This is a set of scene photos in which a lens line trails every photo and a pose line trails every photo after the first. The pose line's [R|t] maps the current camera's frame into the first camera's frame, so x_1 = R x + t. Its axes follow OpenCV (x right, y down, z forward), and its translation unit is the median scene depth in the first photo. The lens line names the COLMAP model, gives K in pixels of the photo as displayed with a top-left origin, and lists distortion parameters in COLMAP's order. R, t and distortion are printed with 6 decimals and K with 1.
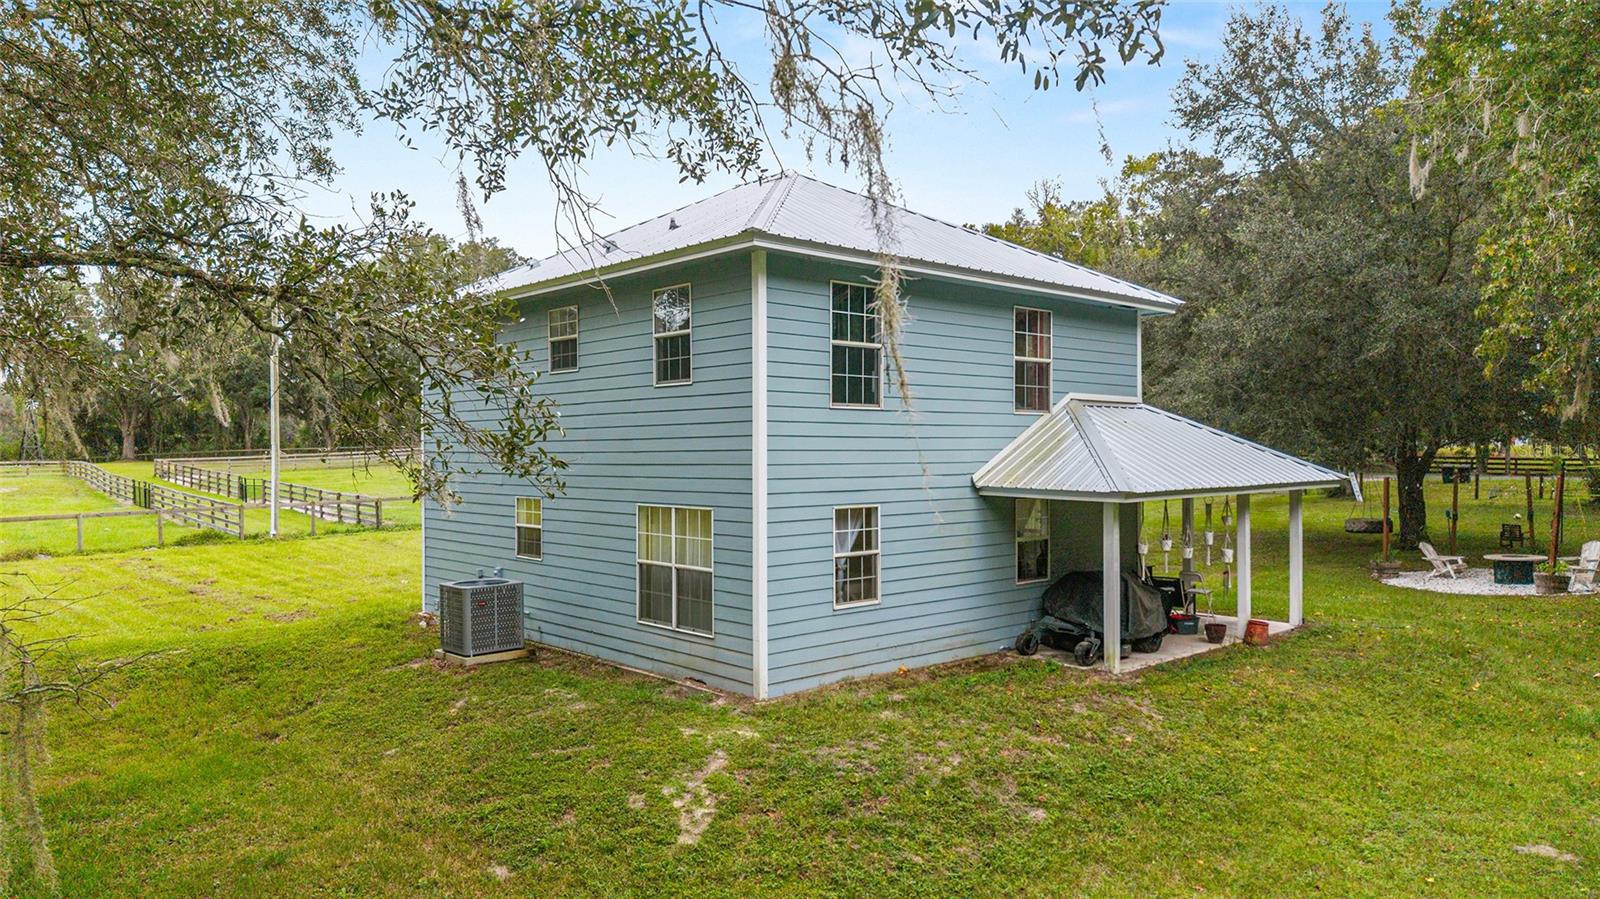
lens RADIAL K [[1079.5, 0, 800.0], [0, 1079.5, 449.5], [0, 0, 1]] dist [0.003452, -0.001920]
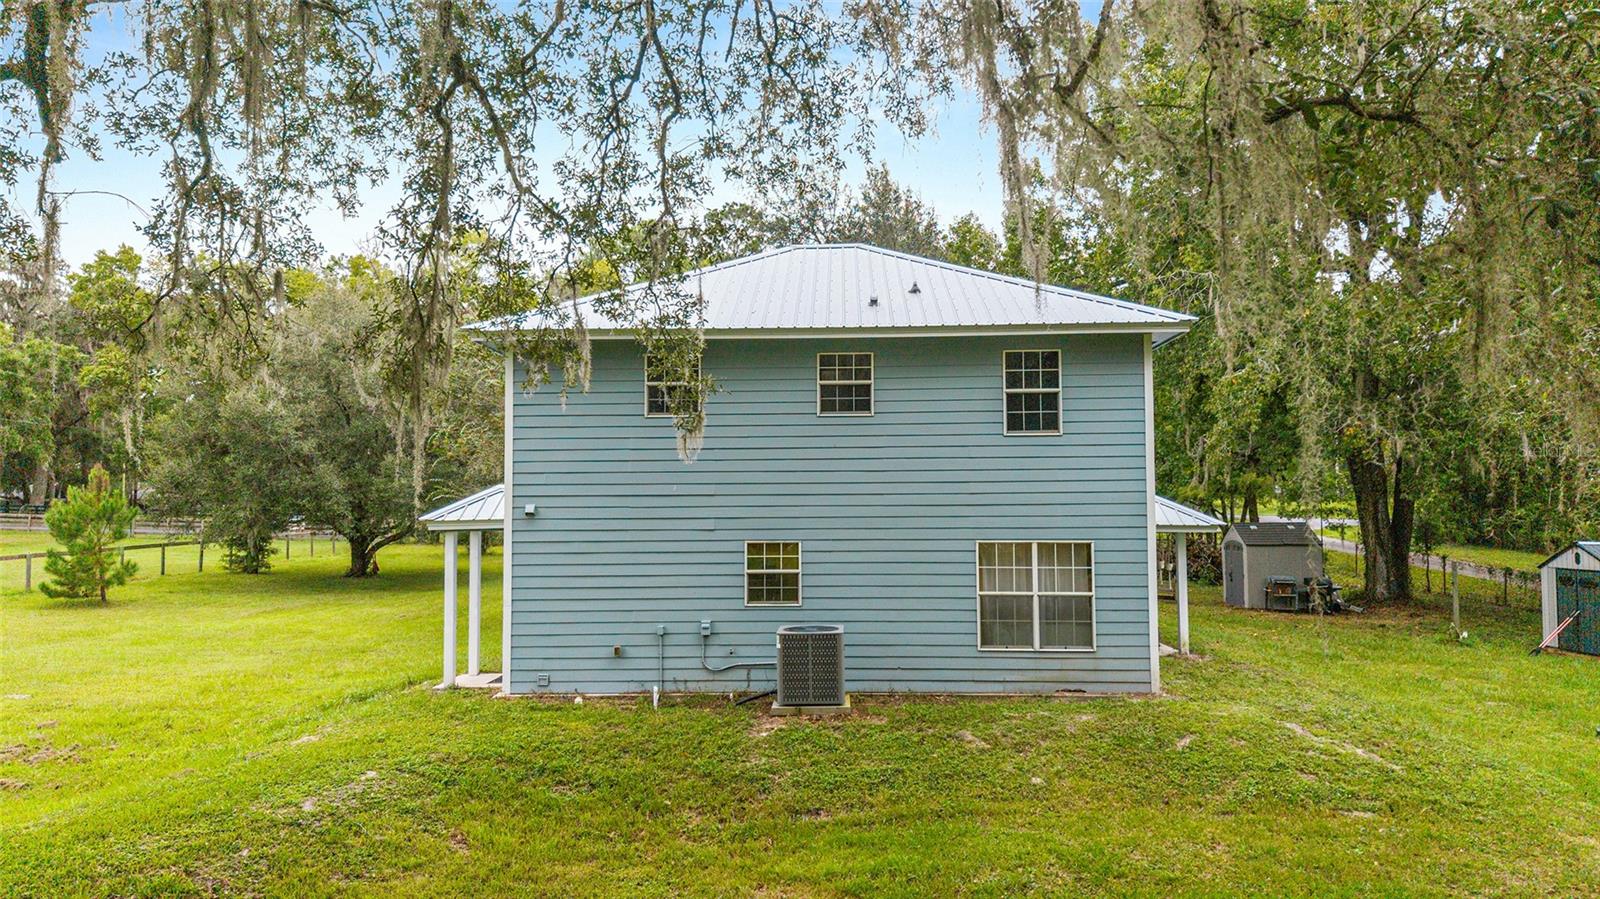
lens RADIAL K [[1079.5, 0, 800.0], [0, 1079.5, 449.5], [0, 0, 1]] dist [0.003452, -0.001920]
pose [[0.703620, 0.039965, 0.709452, -1.058268], [0.002933, 0.998245, -0.059143, 0.021705], [-0.710571, 0.043695, 0.702268, 0.356105]]
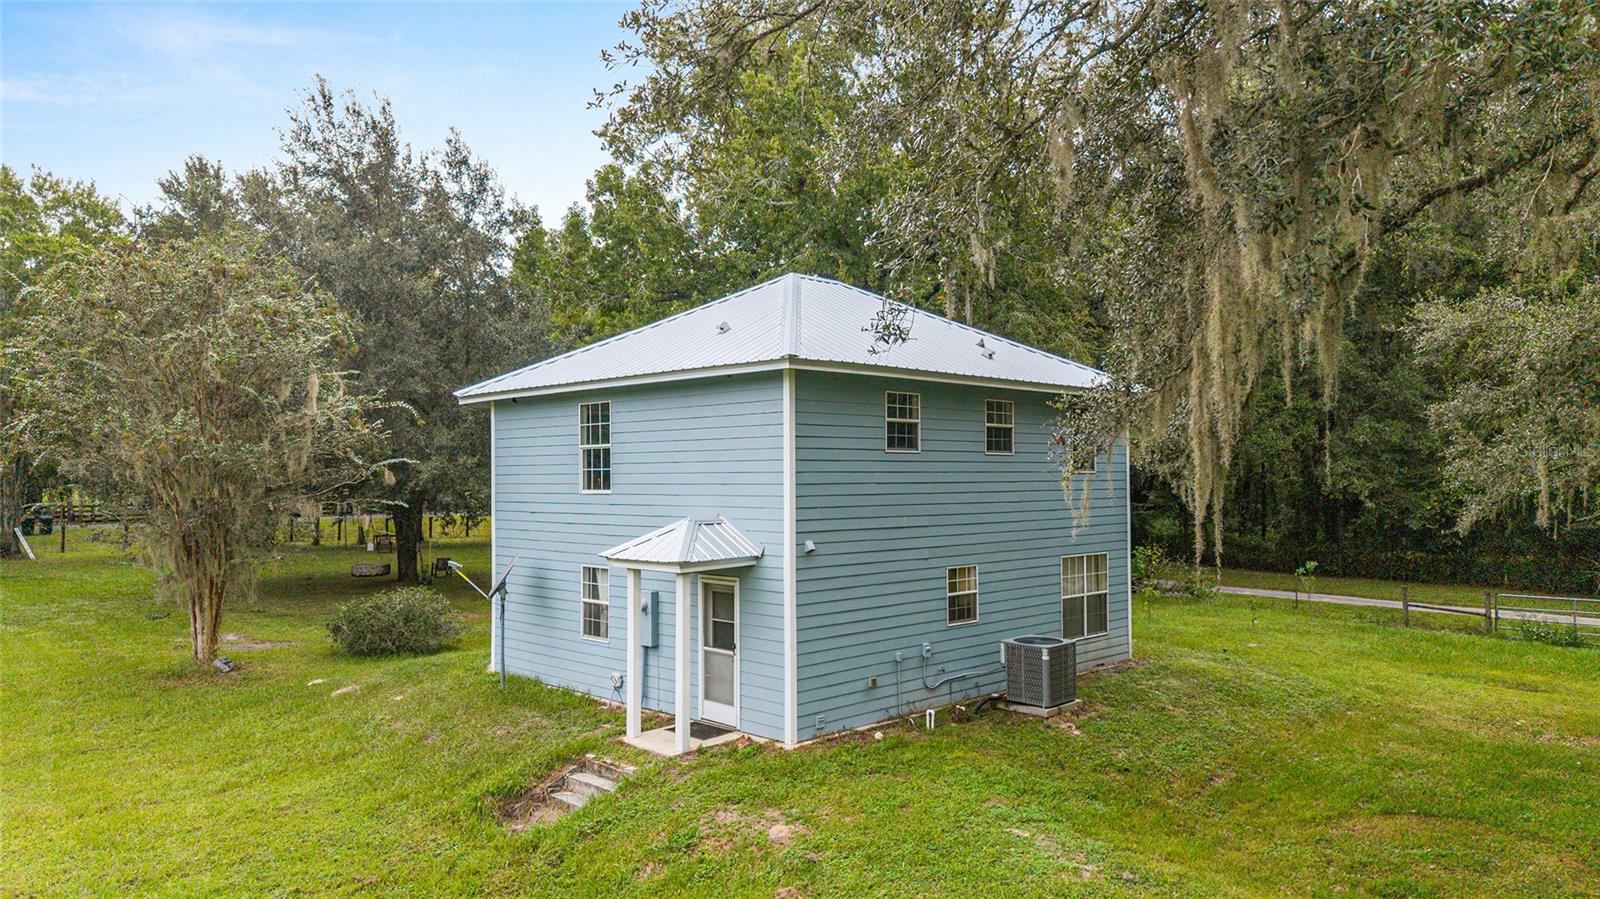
lens RADIAL K [[1079.5, 0, 800.0], [0, 1079.5, 449.5], [0, 0, 1]] dist [0.003452, -0.001920]
pose [[-0.039286, 0.028604, 0.998819, -1.523354], [0.006589, 0.999576, -0.028366, -0.049126], [-0.999206, 0.005467, -0.039458, 1.391421]]
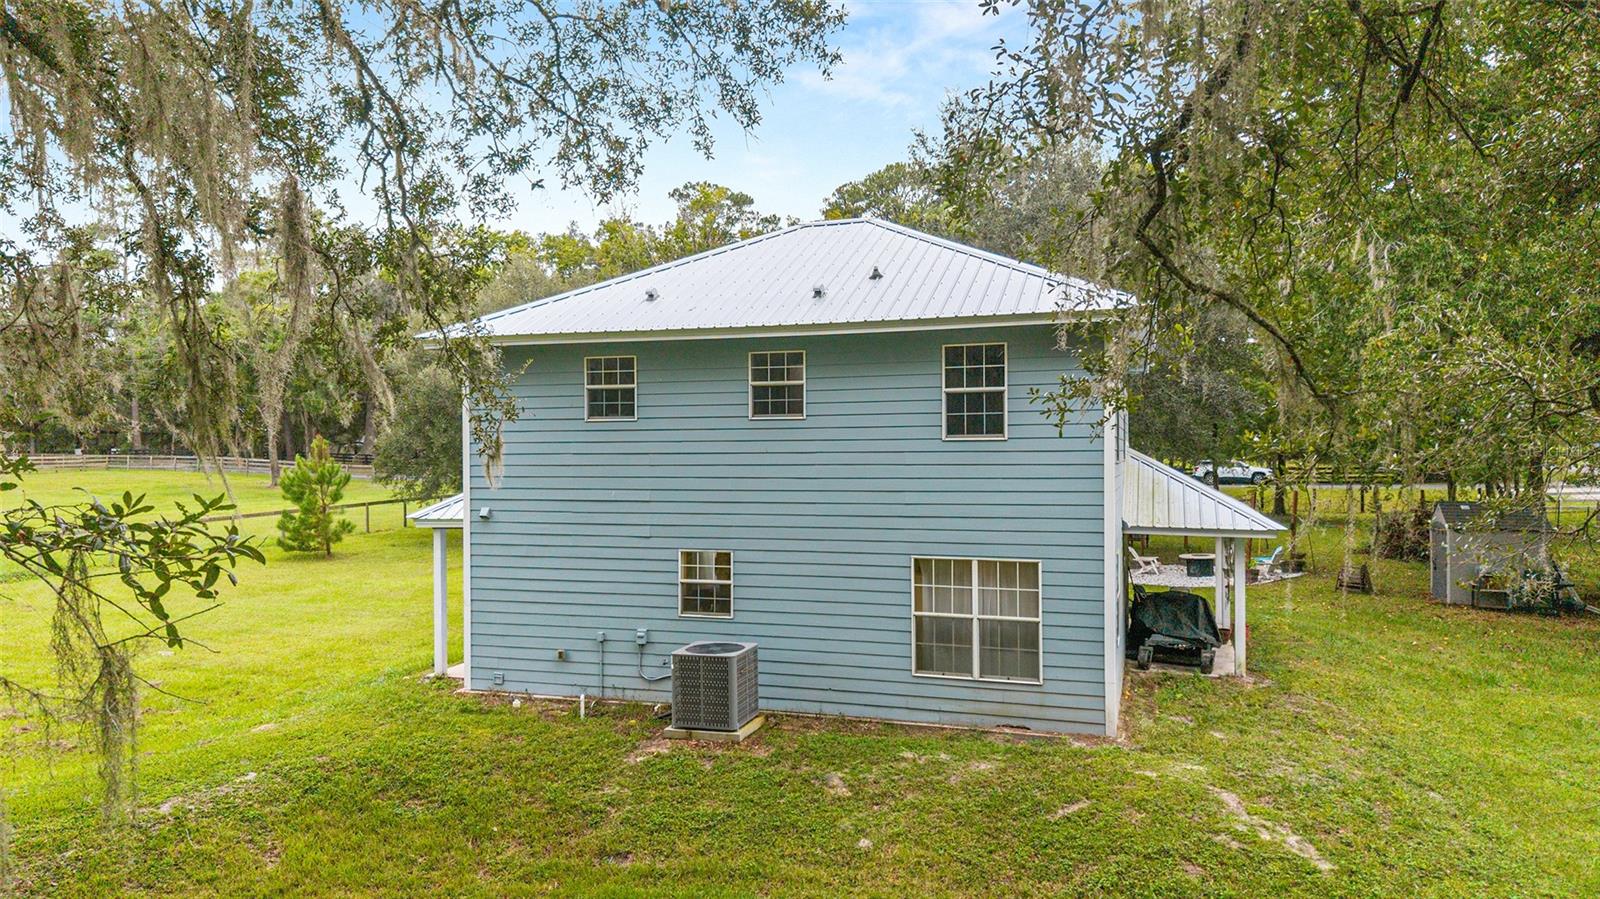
lens RADIAL K [[1079.5, 0, 800.0], [0, 1079.5, 449.5], [0, 0, 1]] dist [0.003452, -0.001920]
pose [[0.867854, 0.000676, 0.496818, -0.736755], [0.001386, 0.999992, -0.003781, -0.044954], [-0.496817, 0.003970, 0.867846, 0.187577]]
